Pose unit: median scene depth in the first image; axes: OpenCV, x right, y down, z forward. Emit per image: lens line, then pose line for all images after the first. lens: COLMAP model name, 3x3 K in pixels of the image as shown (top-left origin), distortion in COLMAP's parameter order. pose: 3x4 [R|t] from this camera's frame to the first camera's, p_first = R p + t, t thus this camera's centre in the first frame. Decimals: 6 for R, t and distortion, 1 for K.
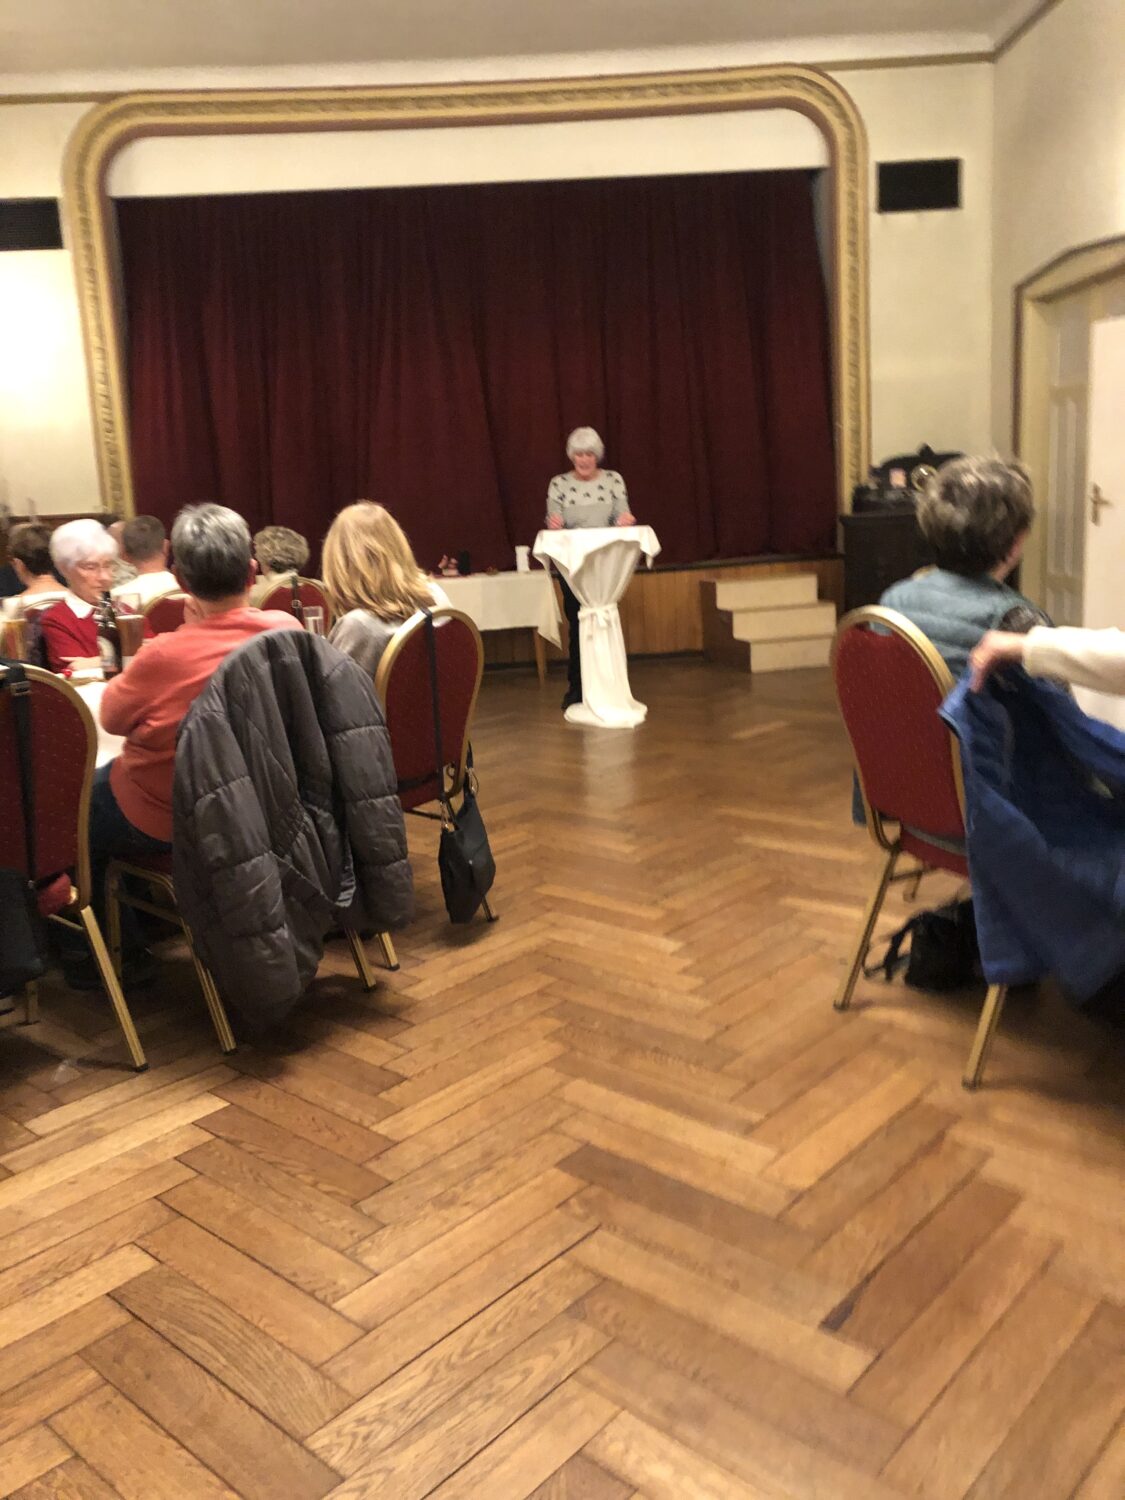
lens RADIAL K [[1218.3, 0, 550.5], [0, 1218.3, 742.4], [0, 0, 1]] dist [0.032611, -0.027248]
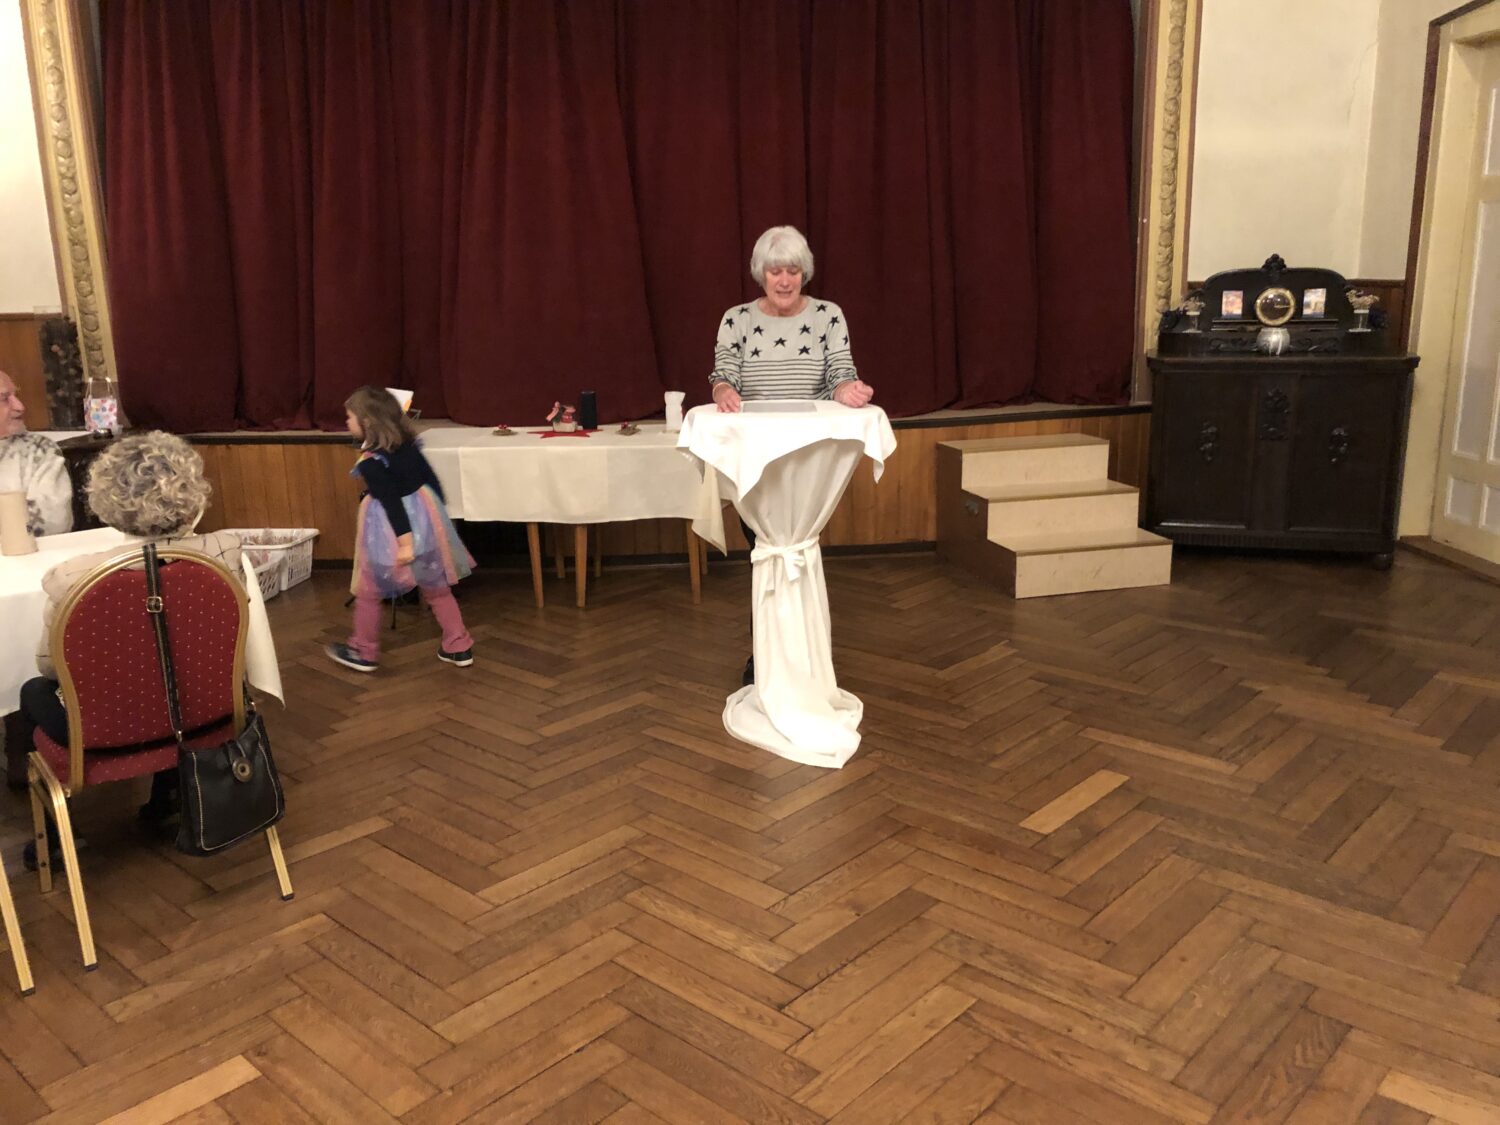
lens RADIAL K [[1218.3, 0, 748.6], [0, 1218.3, 537.3], [0, 0, 1]] dist [0.032611, -0.027248]
pose [[0.999450, 0.030789, 0.012308, 0.031743], [-0.031195, 0.998925, 0.034294, -0.301222], [-0.011239, -0.034659, 0.999336, 0.950937]]
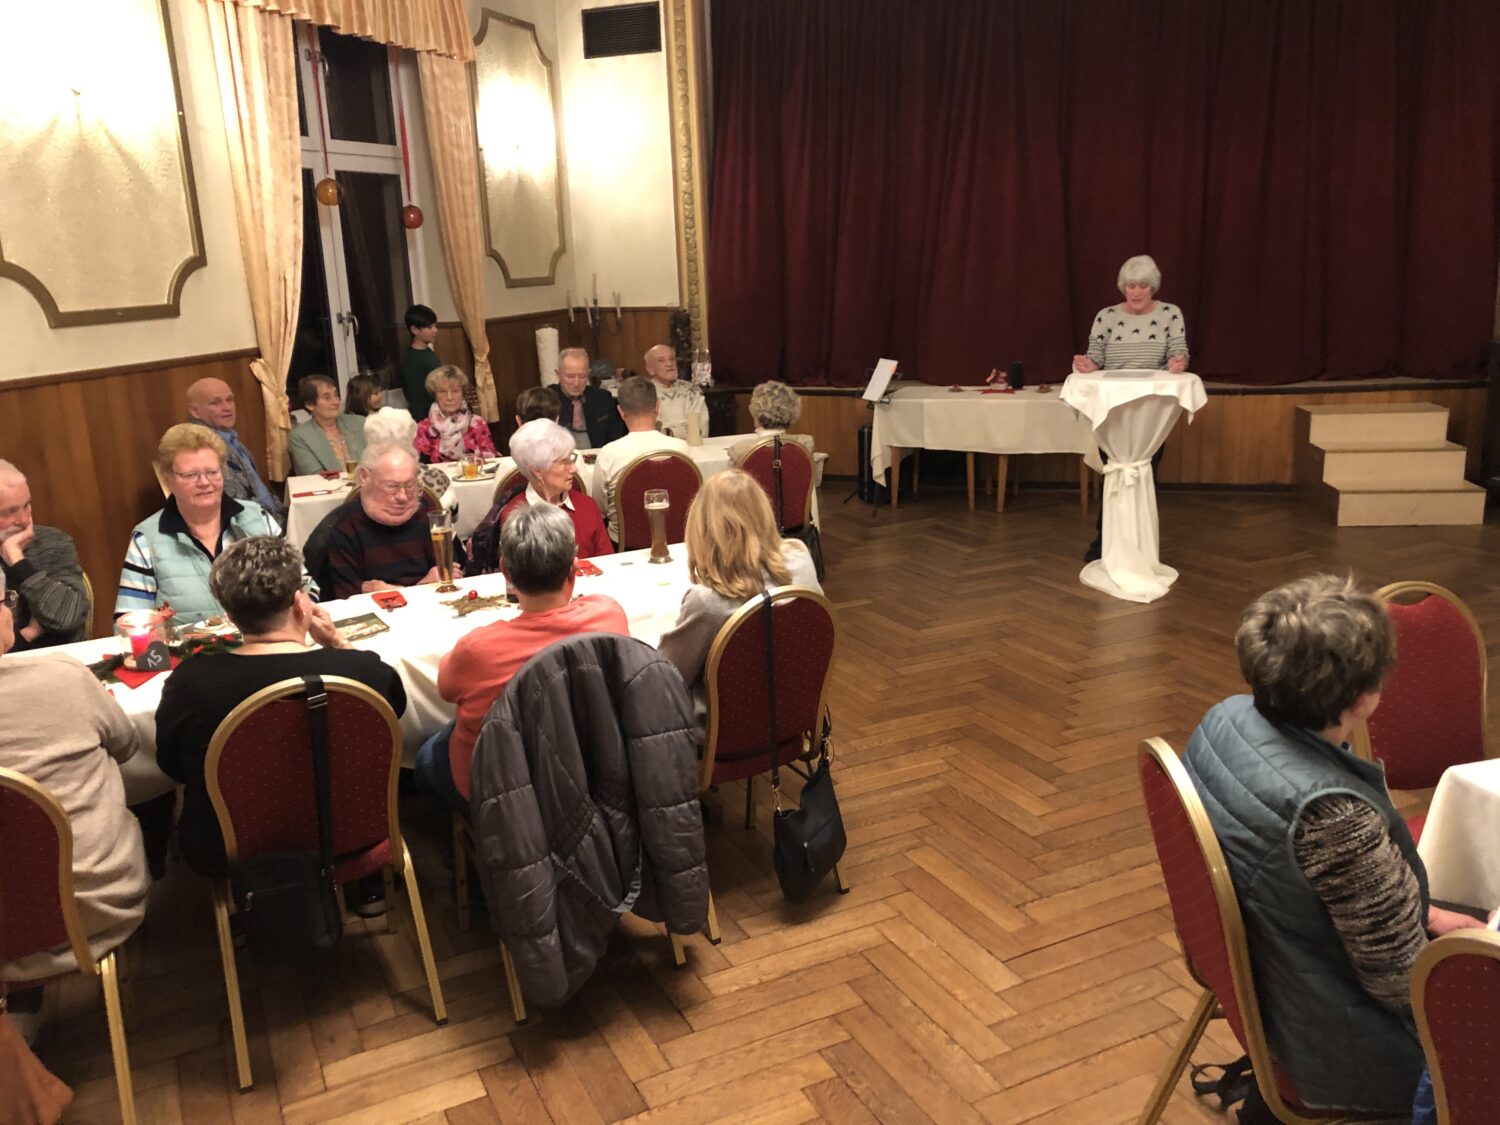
lens RADIAL K [[1218.3, 0, 735.9], [0, 1218.3, 552.2], [0, 0, 1]] dist [0.032611, -0.027248]
pose [[0.928319, 0.104121, -0.356907, 0.225820], [-0.076044, 0.992864, 0.091857, -0.239251], [0.363925, -0.058132, 0.929613, 0.108307]]
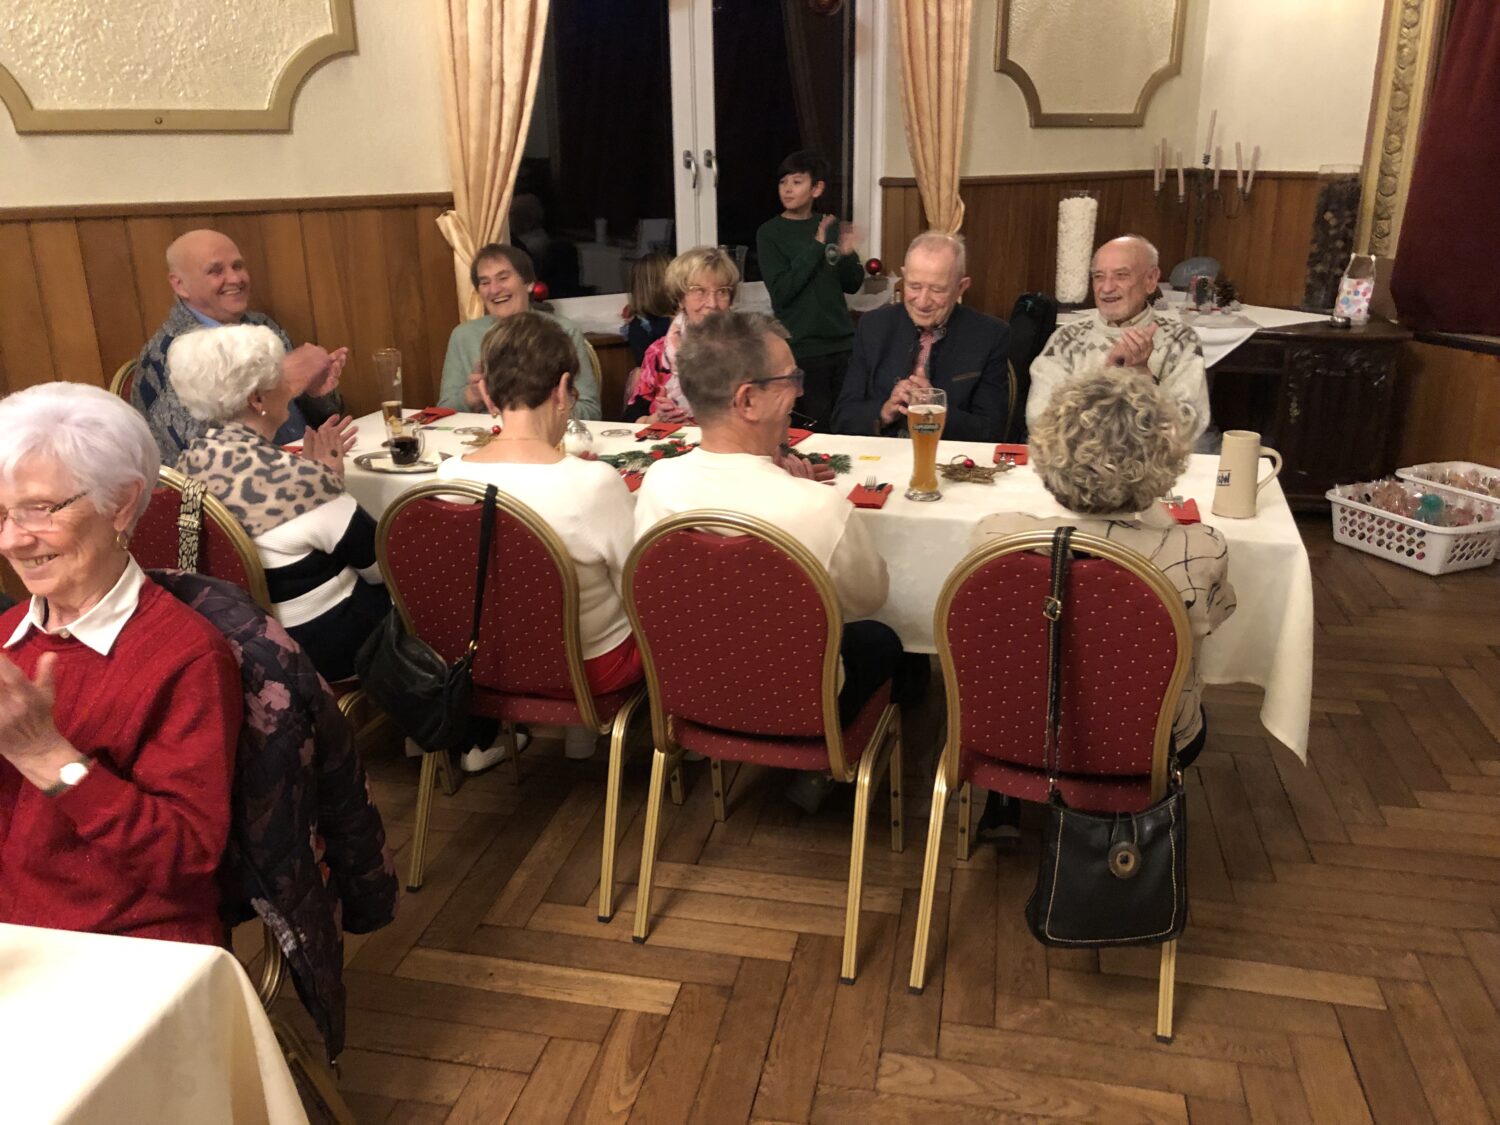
lens RADIAL K [[1218.3, 0, 761.5], [0, 1218.3, 542.8], [0, 0, 1]] dist [0.032611, -0.027248]
pose [[0.512720, 0.315332, -0.798551, 0.034763], [-0.174284, 0.948971, 0.262829, -0.380666], [0.840680, 0.004417, 0.541514, 1.357815]]
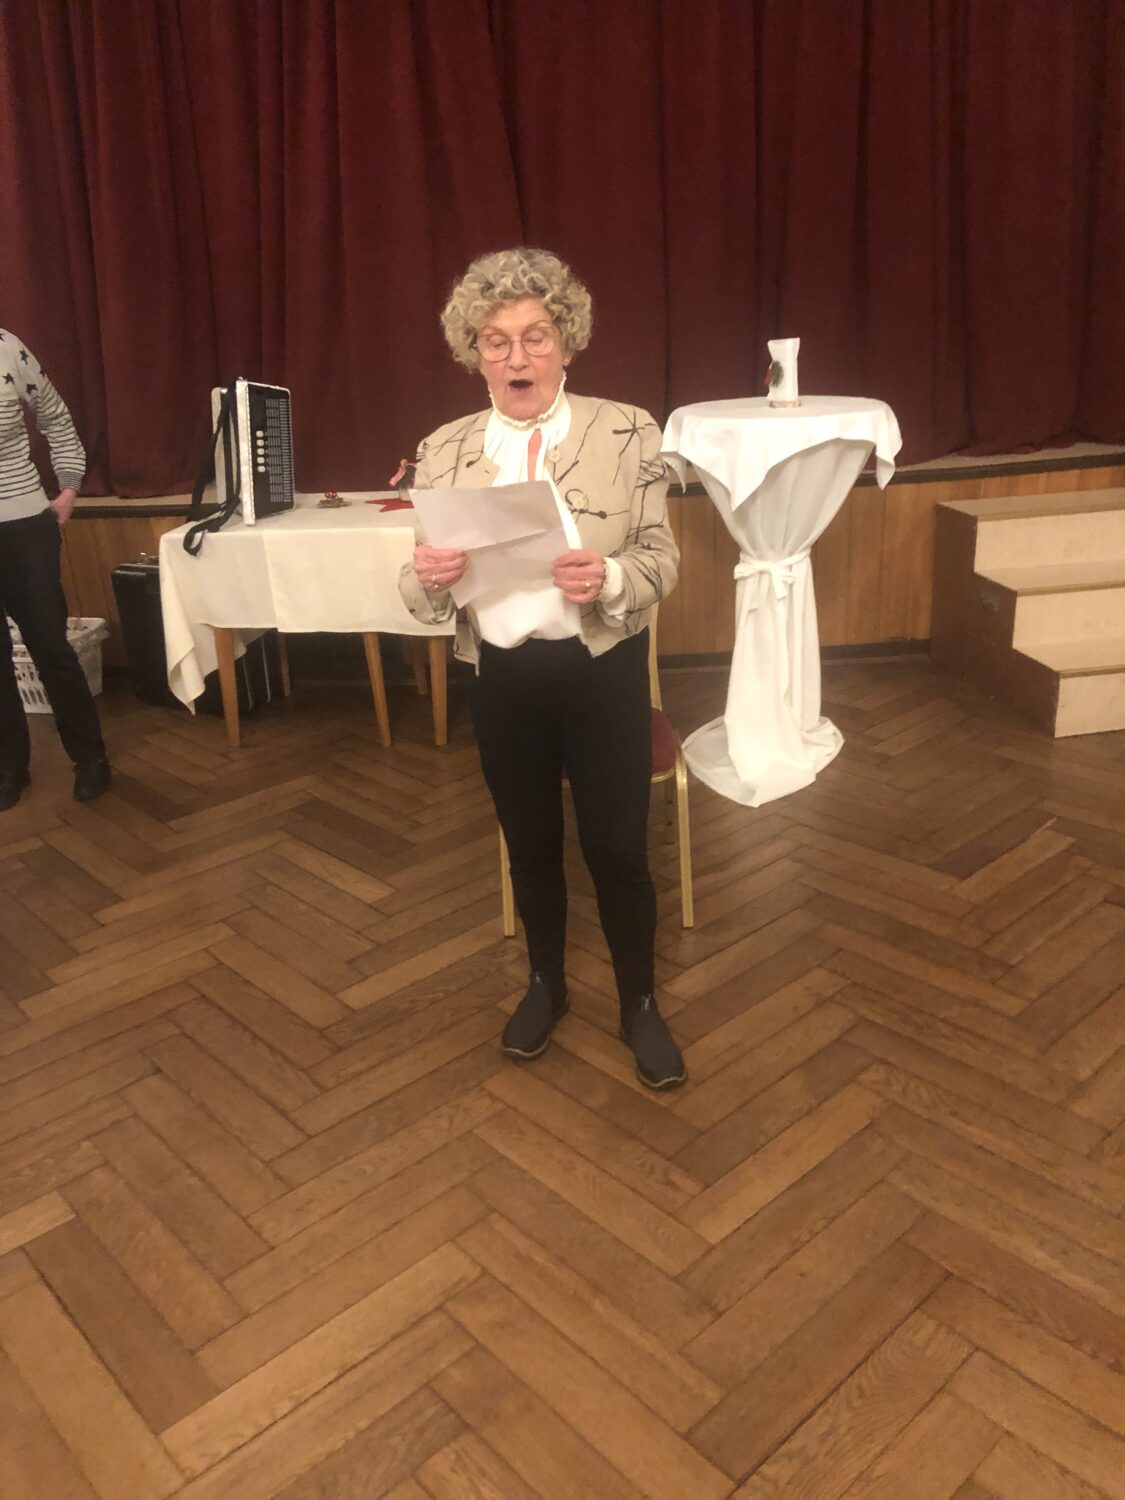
lens RADIAL K [[1218.3, 0, 573.1], [0, 1218.3, 746.2], [0, 0, 1]] dist [0.032611, -0.027248]
pose [[0.997085, 0.032743, -0.068916, 0.043174], [-0.019456, 0.982490, 0.185299, -0.377508], [0.073777, -0.183418, 0.980263, 1.468450]]
